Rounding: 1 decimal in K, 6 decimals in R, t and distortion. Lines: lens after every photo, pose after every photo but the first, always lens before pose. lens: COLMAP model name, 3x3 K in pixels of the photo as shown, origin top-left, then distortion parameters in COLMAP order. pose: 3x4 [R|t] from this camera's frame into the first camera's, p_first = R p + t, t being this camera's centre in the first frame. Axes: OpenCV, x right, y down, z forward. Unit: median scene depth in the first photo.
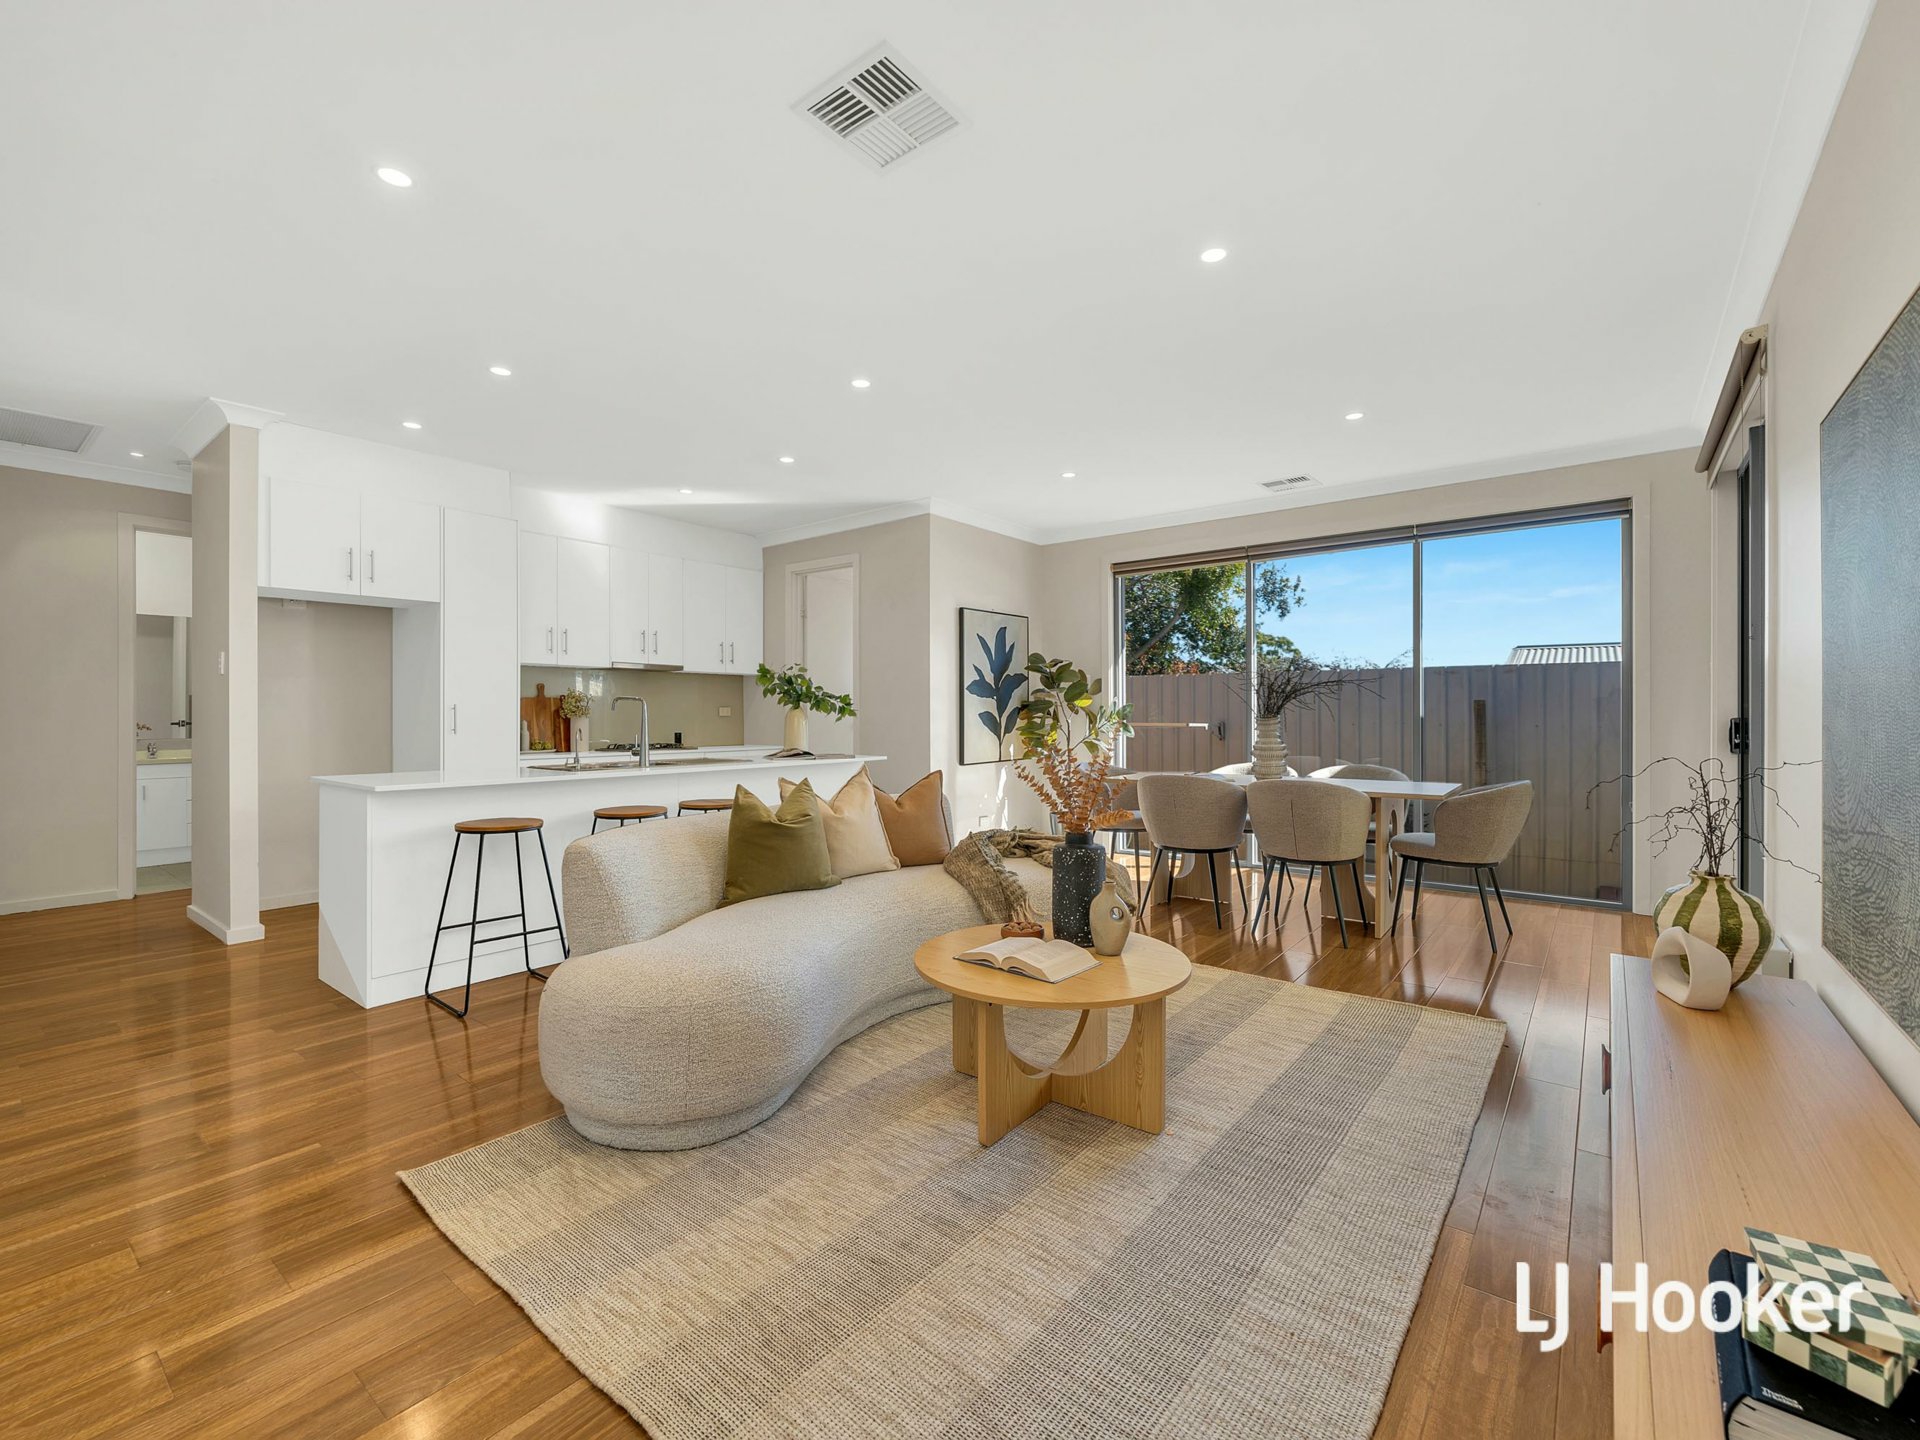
lens RADIAL K [[824.4, 0, 961.2], [0, 824.4, 722.4], [0, 0, 1]] dist [0.000679, -0.000842]
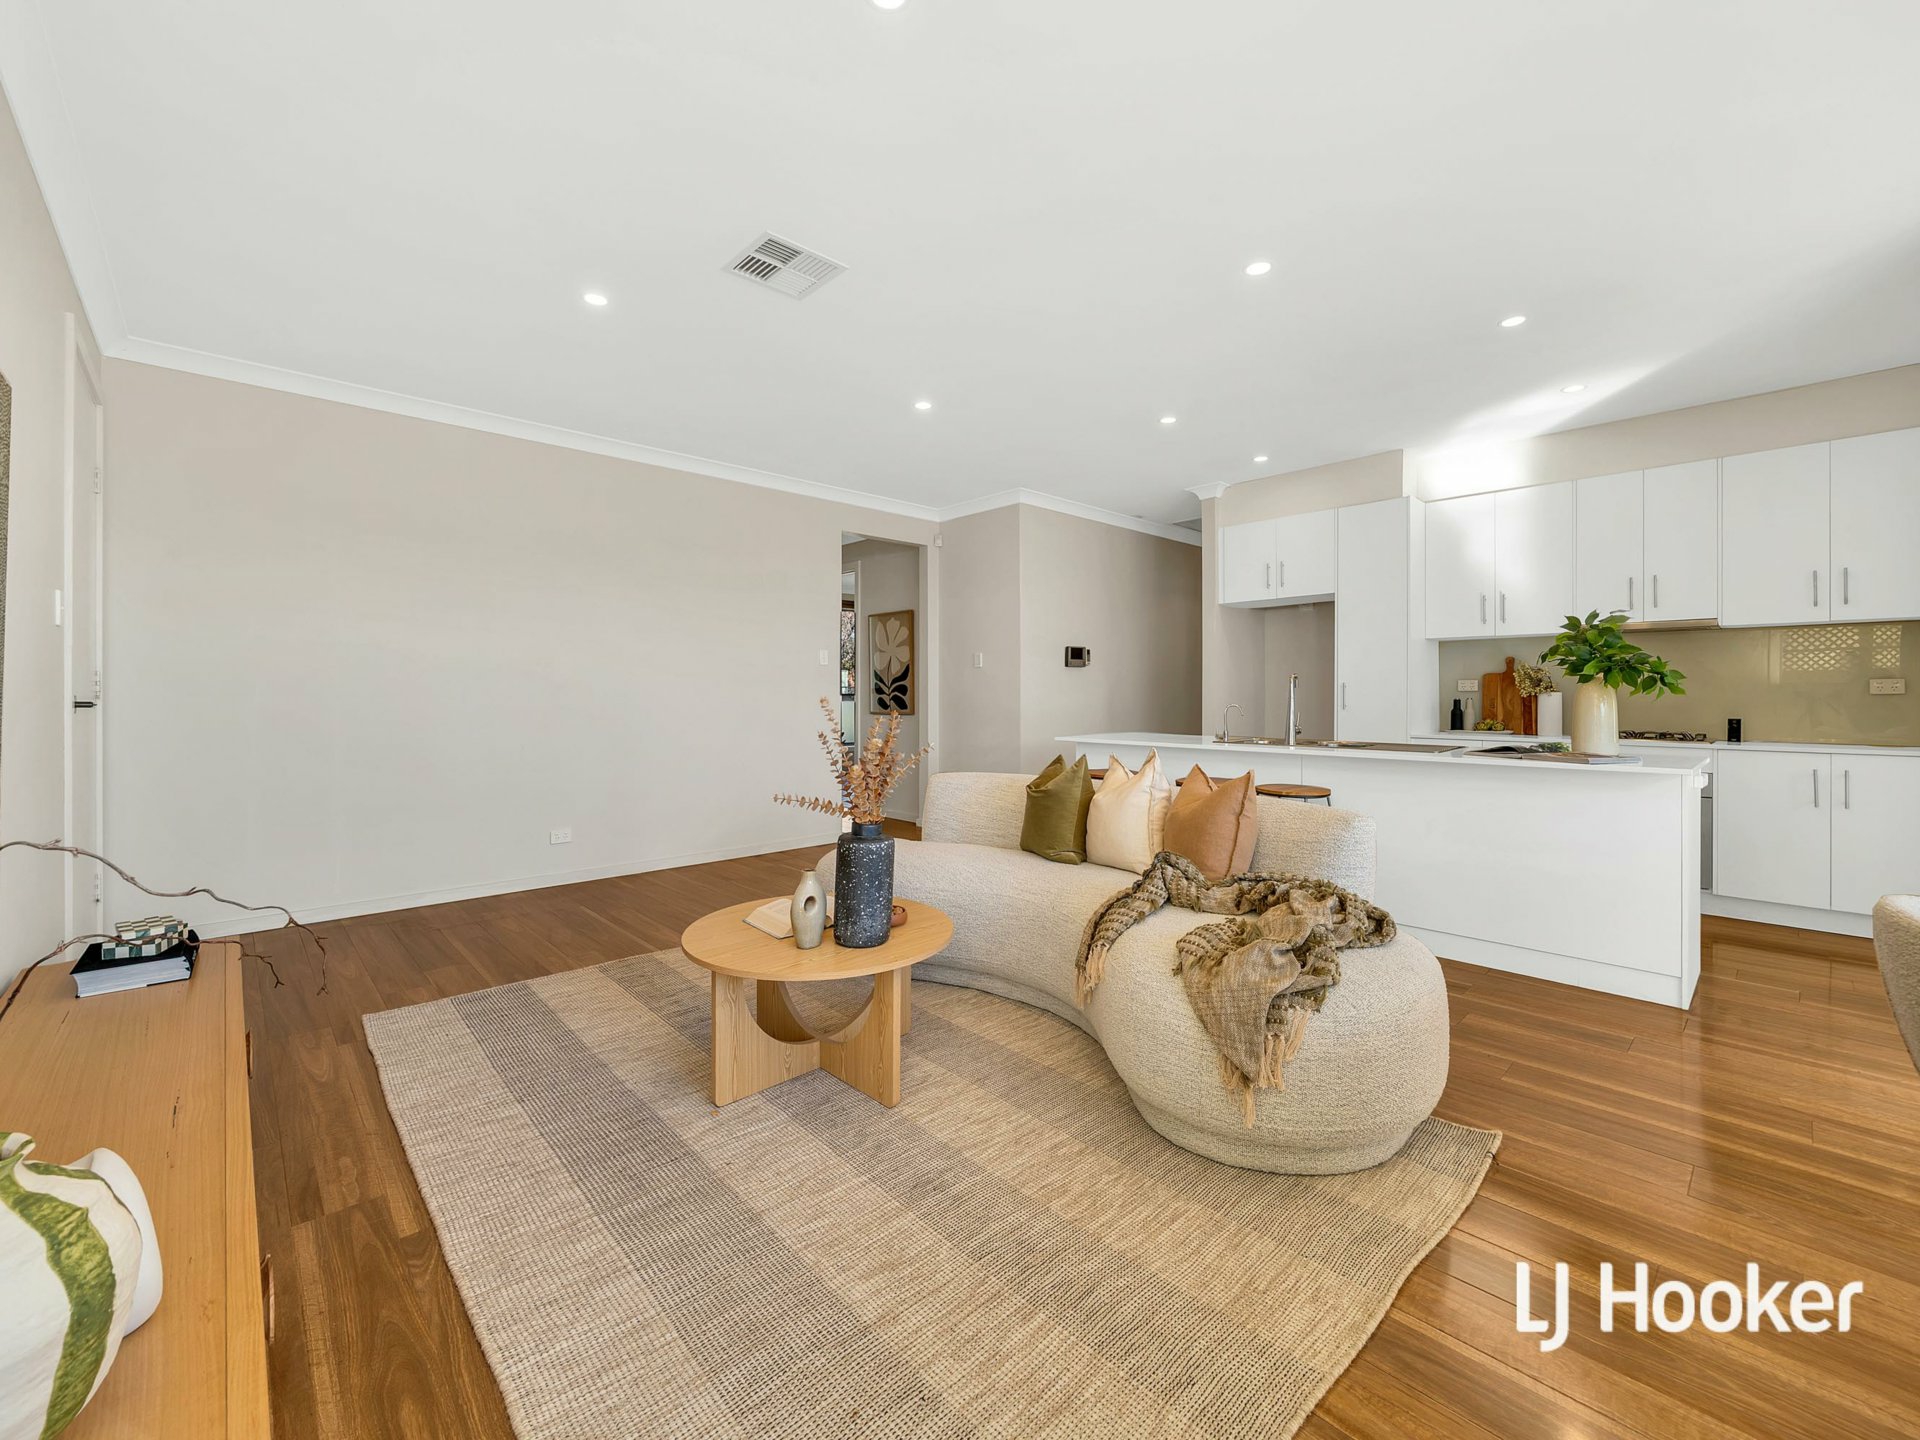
lens RADIAL K [[786.9, 0, 943.4], [0, 786.9, 688.8], [0, 0, 1]] dist [-0.006116, 0.000155]
pose [[-0.161158, -0.003932, -0.986921, 0.407643], [-0.010017, 0.999947, -0.002348, -0.004054], [0.986878, 0.009508, -0.161189, 0.506994]]
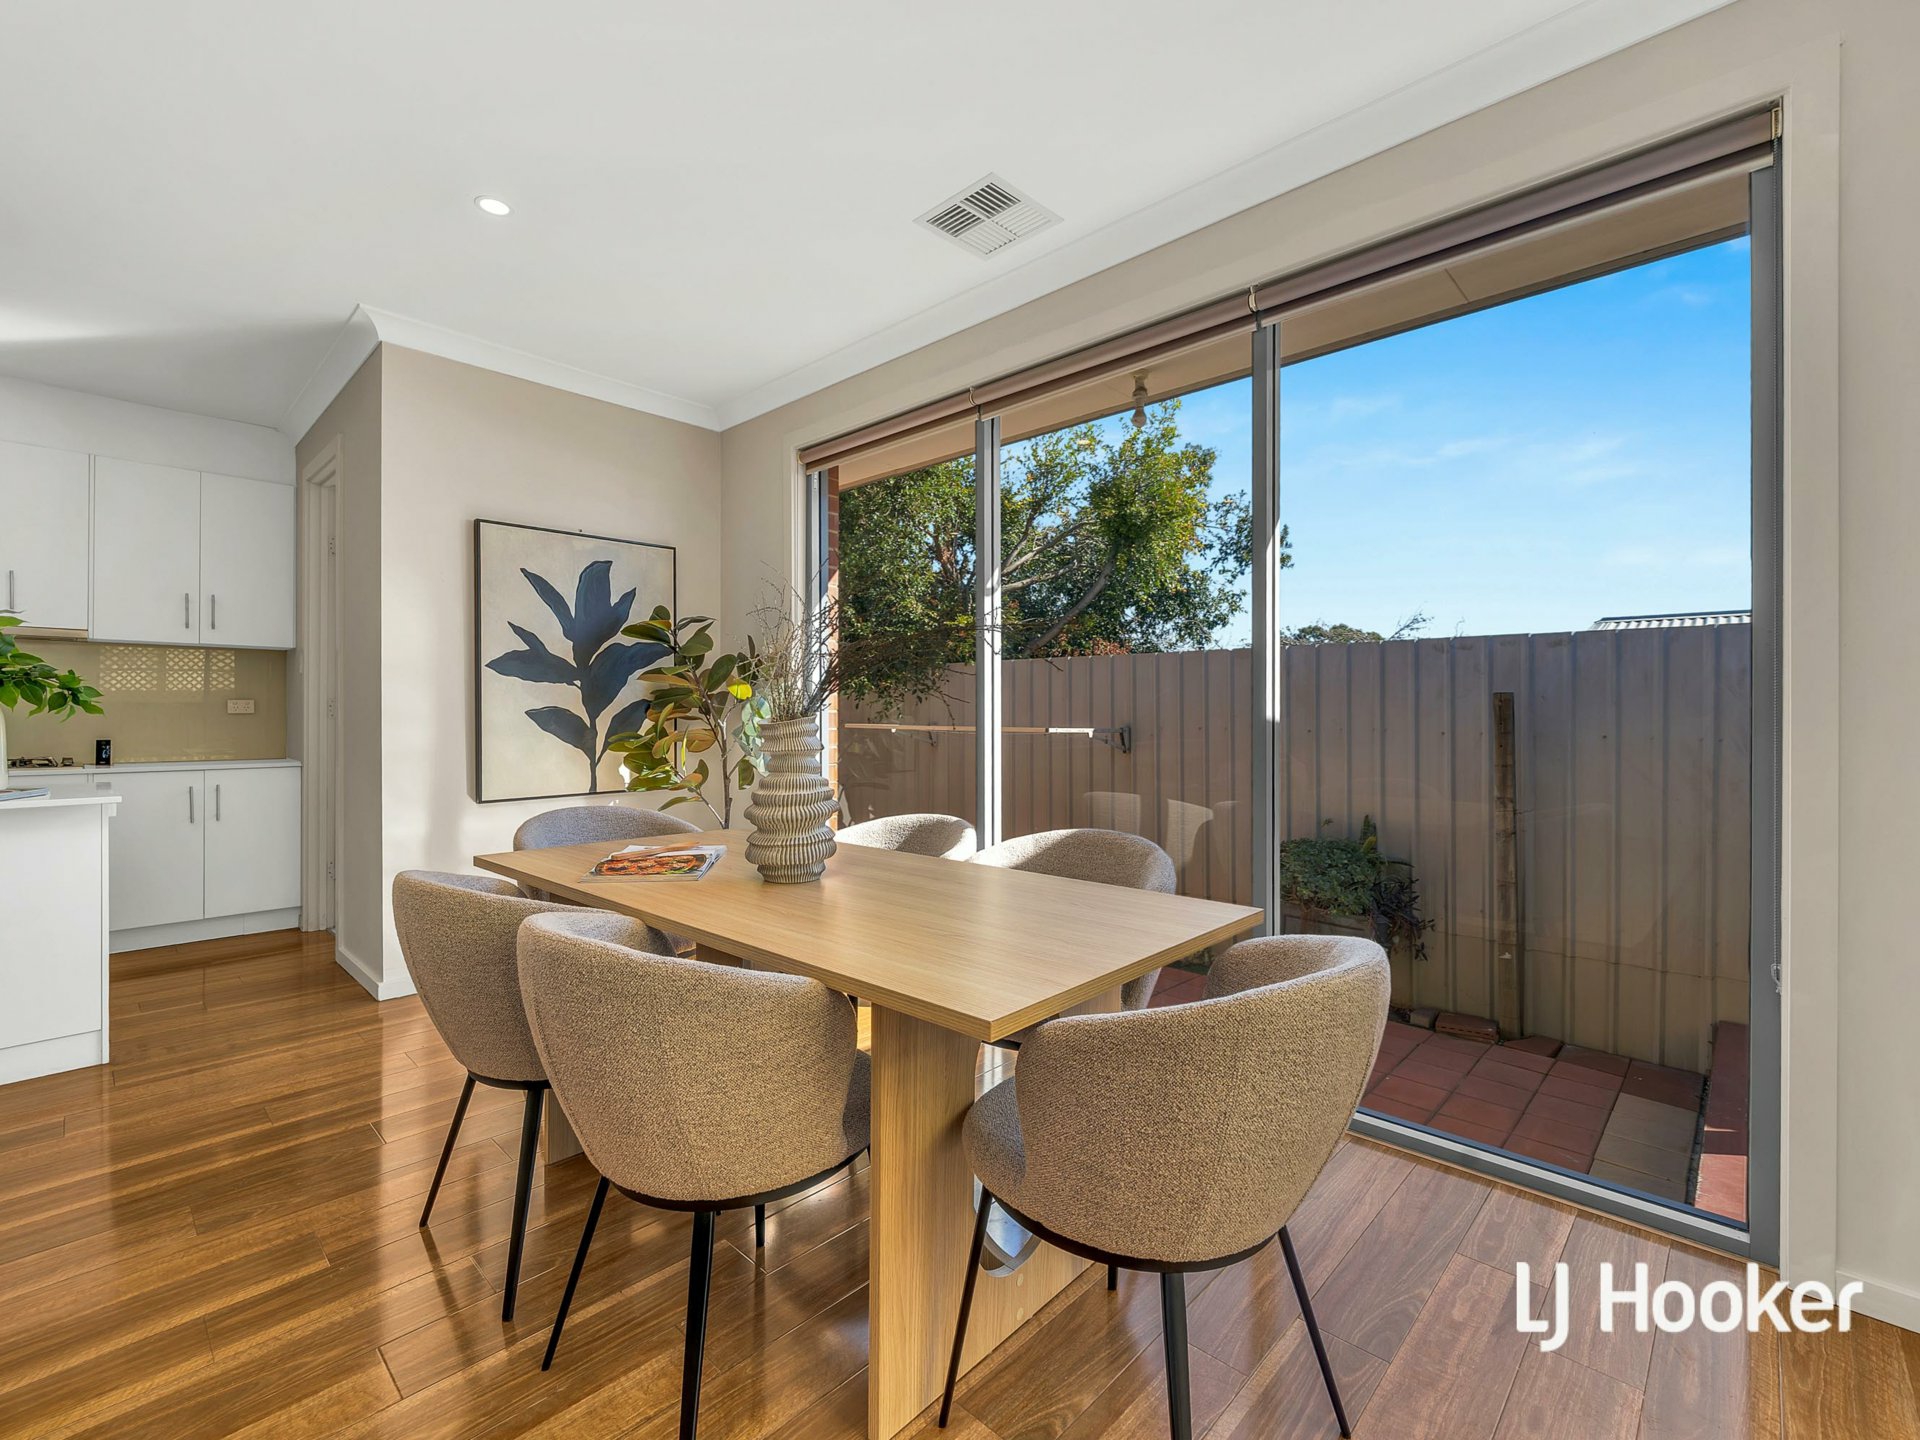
lens RADIAL K [[824.4, 0, 979.8], [0, 824.4, 720.3], [0, 0, 1]] dist [0.000679, -0.000842]
pose [[0.996163, 0.004624, -0.087393, 0.386563], [-0.004932, 0.999982, -0.003311, -0.003686], [0.087377, 0.003730, 0.996168, 0.475903]]
